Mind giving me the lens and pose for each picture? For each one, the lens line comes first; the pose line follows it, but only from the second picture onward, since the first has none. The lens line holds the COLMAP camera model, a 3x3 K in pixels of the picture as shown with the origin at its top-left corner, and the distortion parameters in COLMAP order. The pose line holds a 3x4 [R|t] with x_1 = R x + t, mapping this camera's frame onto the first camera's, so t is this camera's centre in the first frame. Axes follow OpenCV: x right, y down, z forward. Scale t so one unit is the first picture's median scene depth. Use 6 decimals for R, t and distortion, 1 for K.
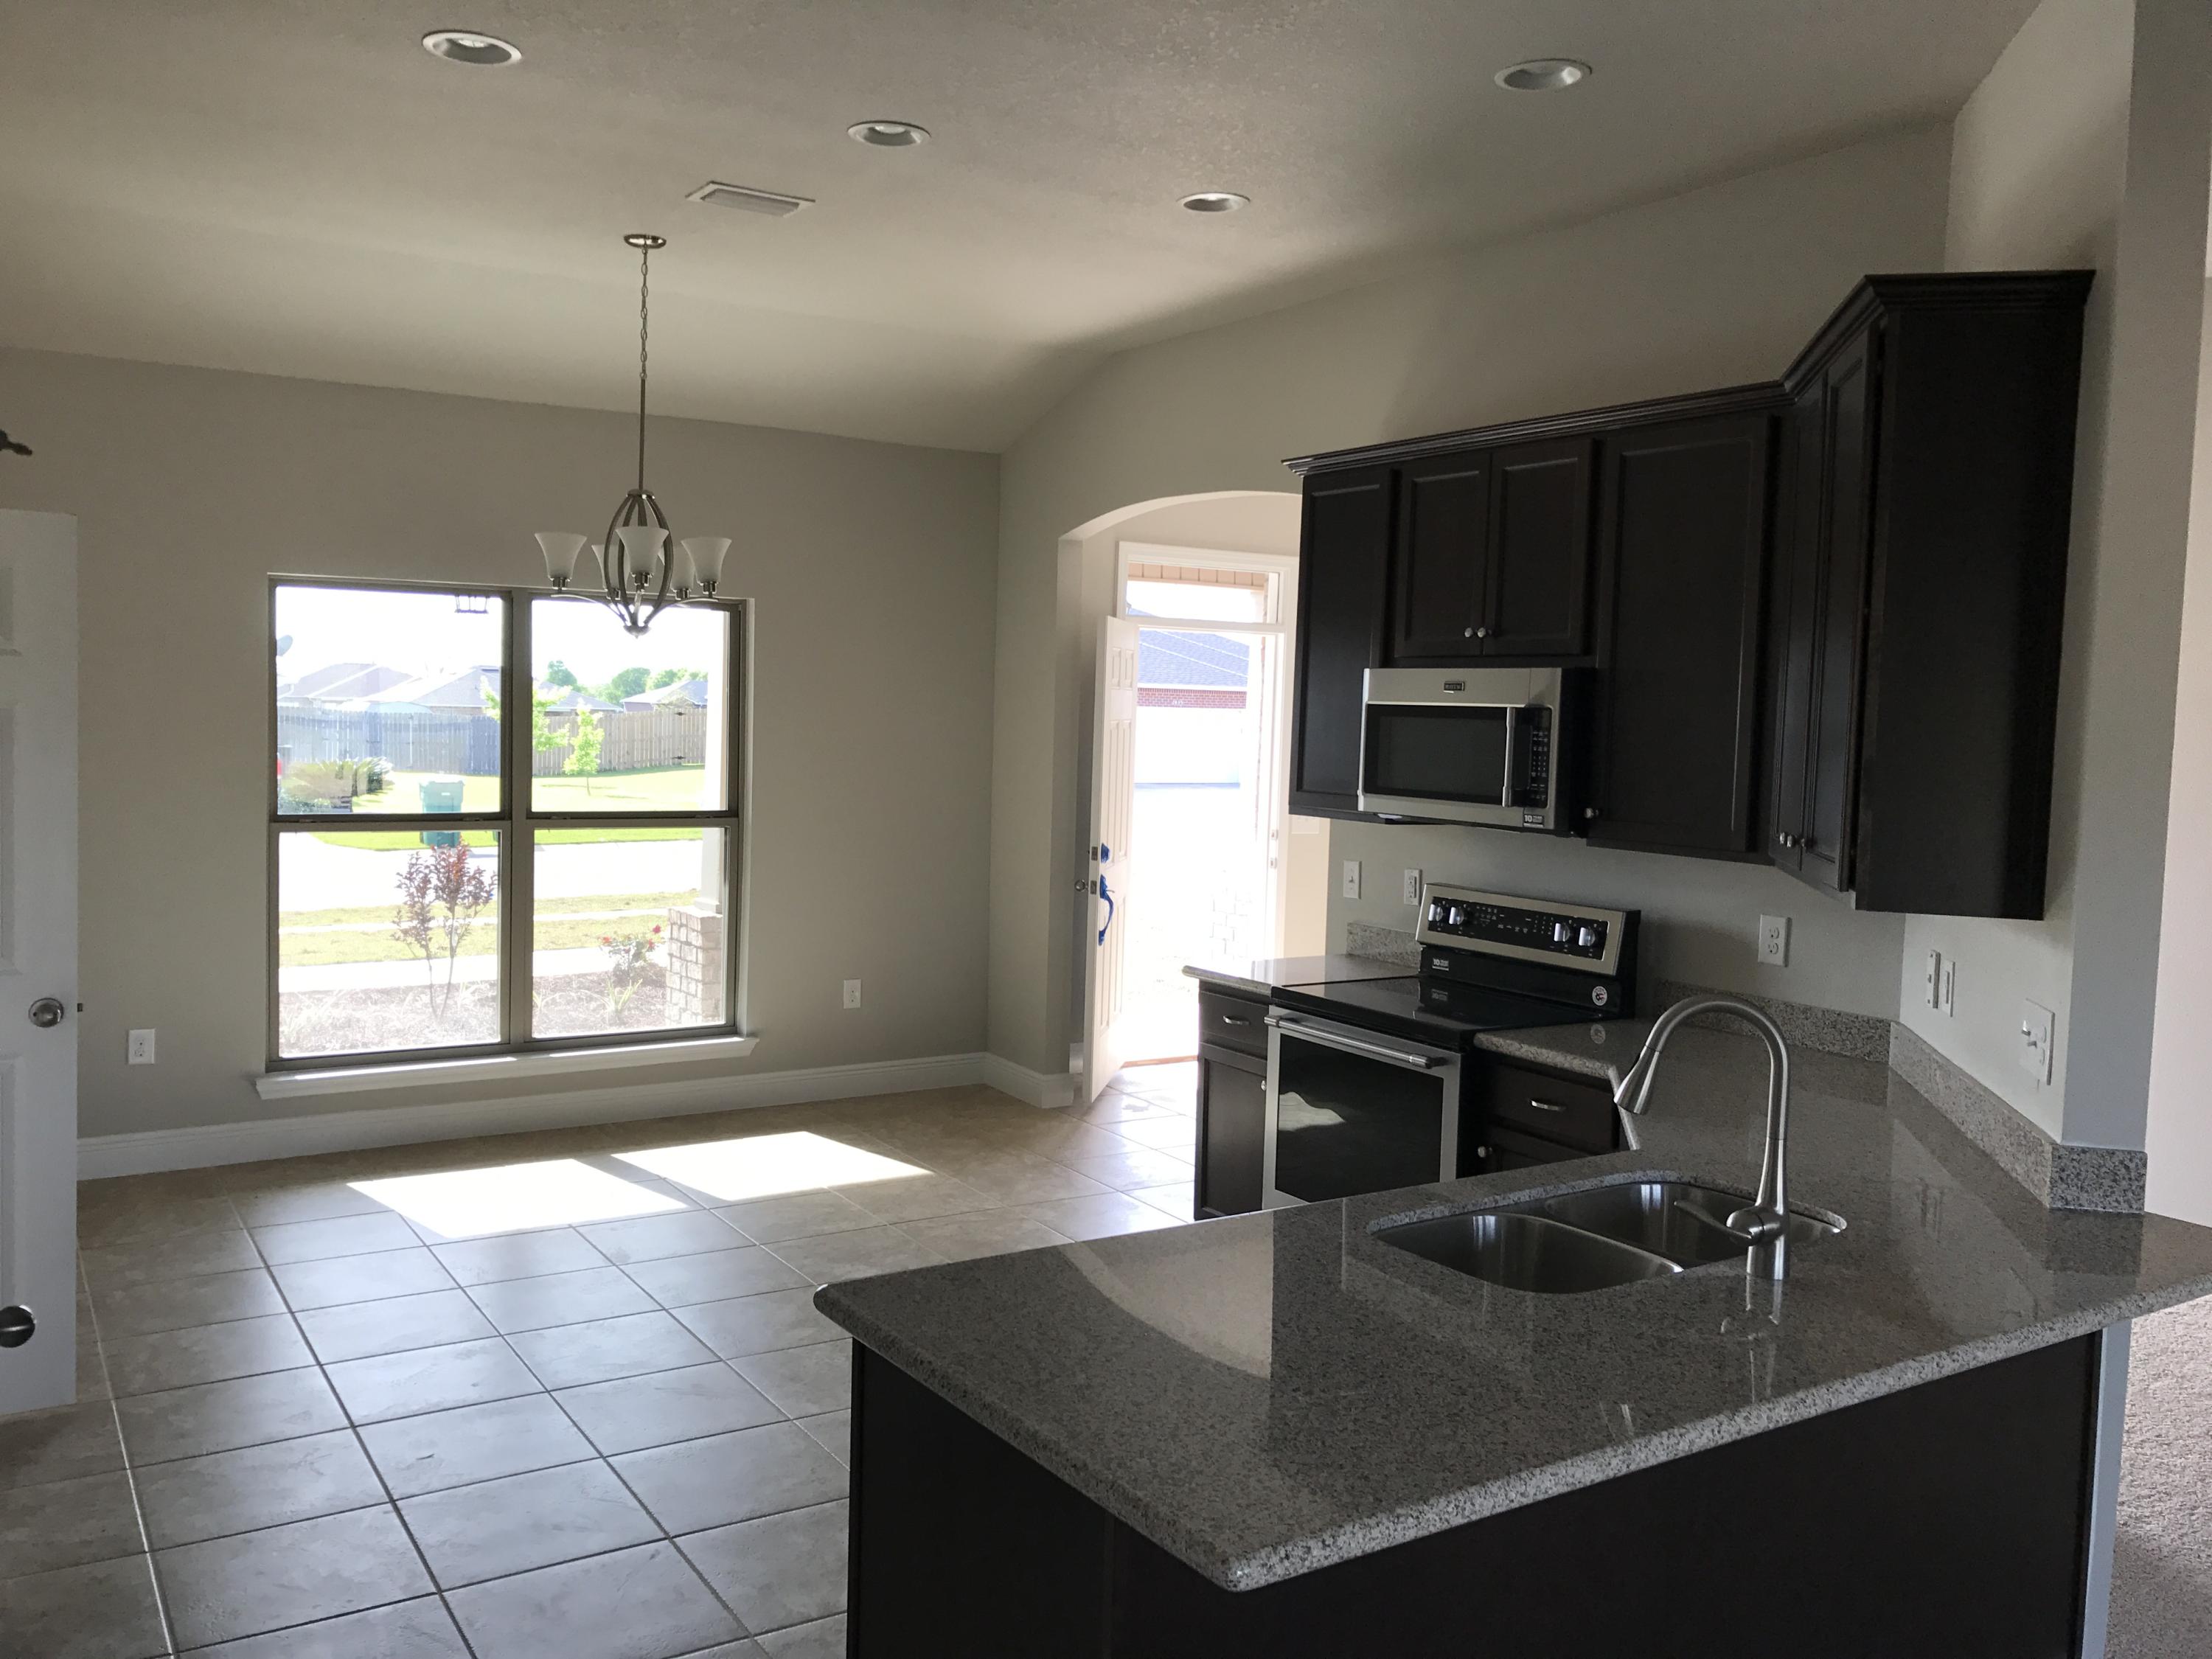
lens RADIAL K [[1792.7, 0, 1110.9], [0, 1792.7, 776.2], [0, 0, 1]] dist [0.004689, -0.008261]
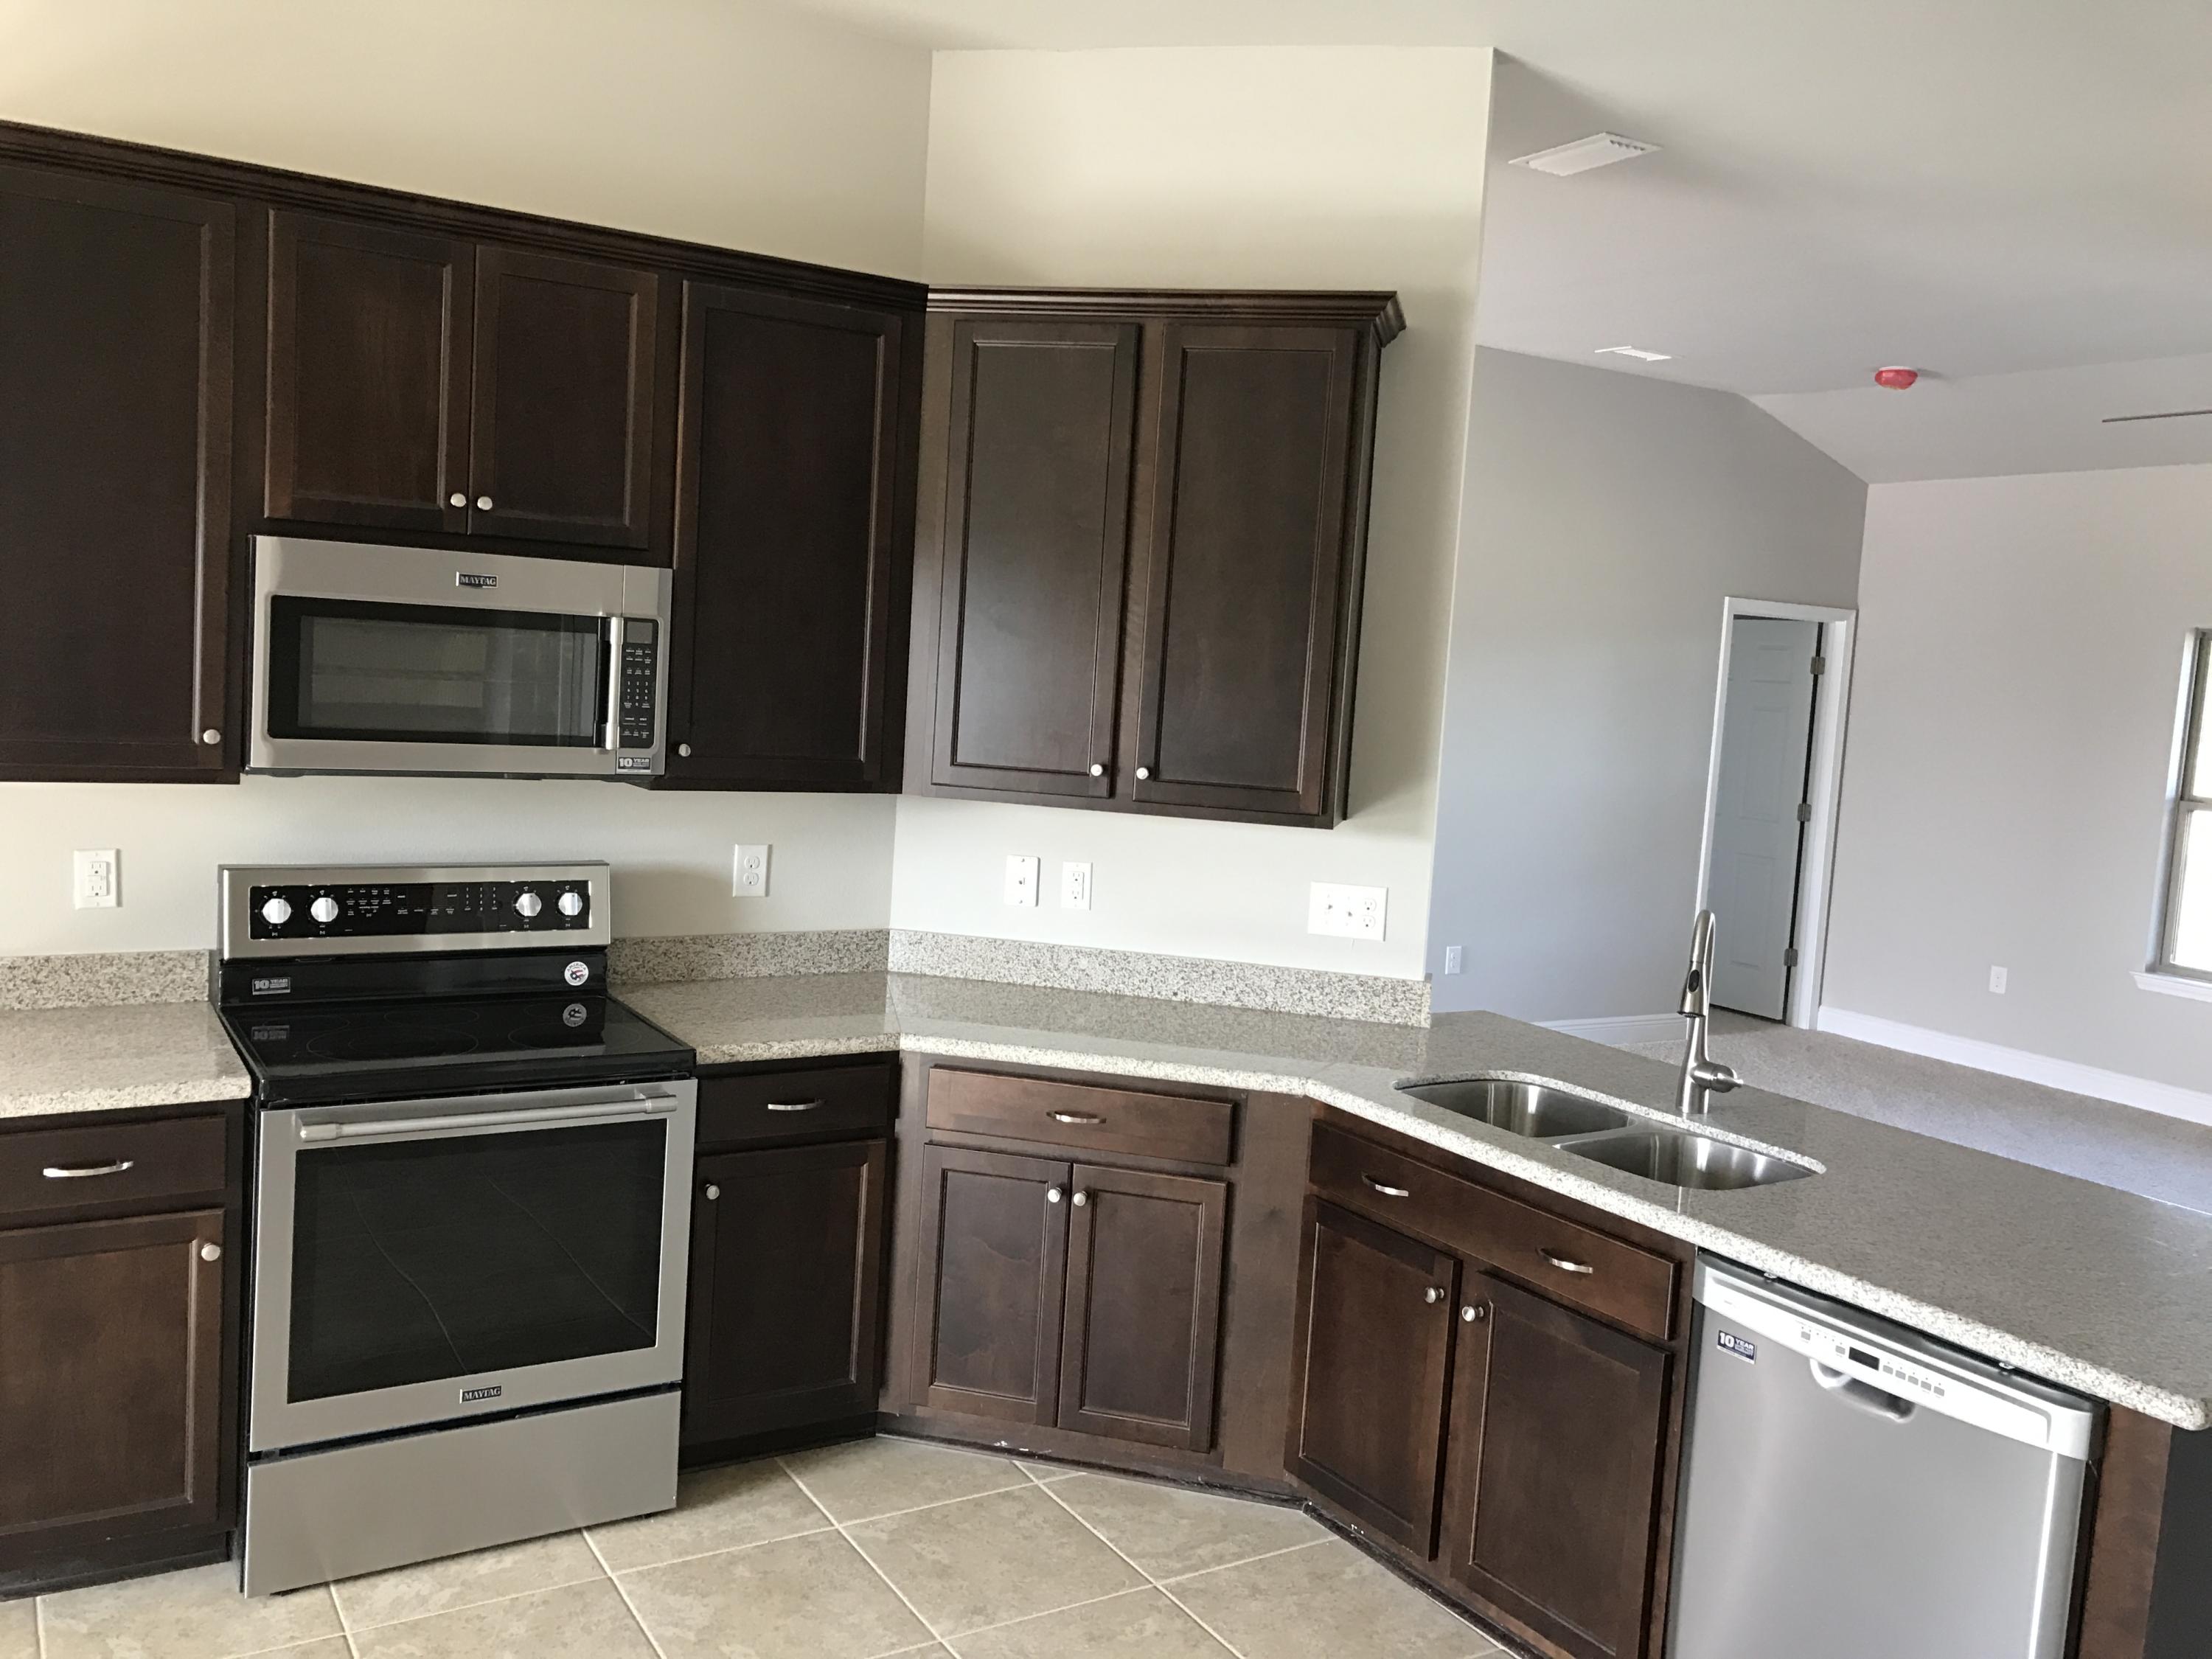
lens RADIAL K [[1792.7, 0, 1110.9], [0, 1792.7, 776.2], [0, 0, 1]] dist [0.004689, -0.008261]
pose [[0.005265, -0.096809, 0.995289, -0.507246], [-0.024413, 0.994994, 0.096909, -0.047758], [-0.999688, -0.024808, 0.002875, 0.751771]]
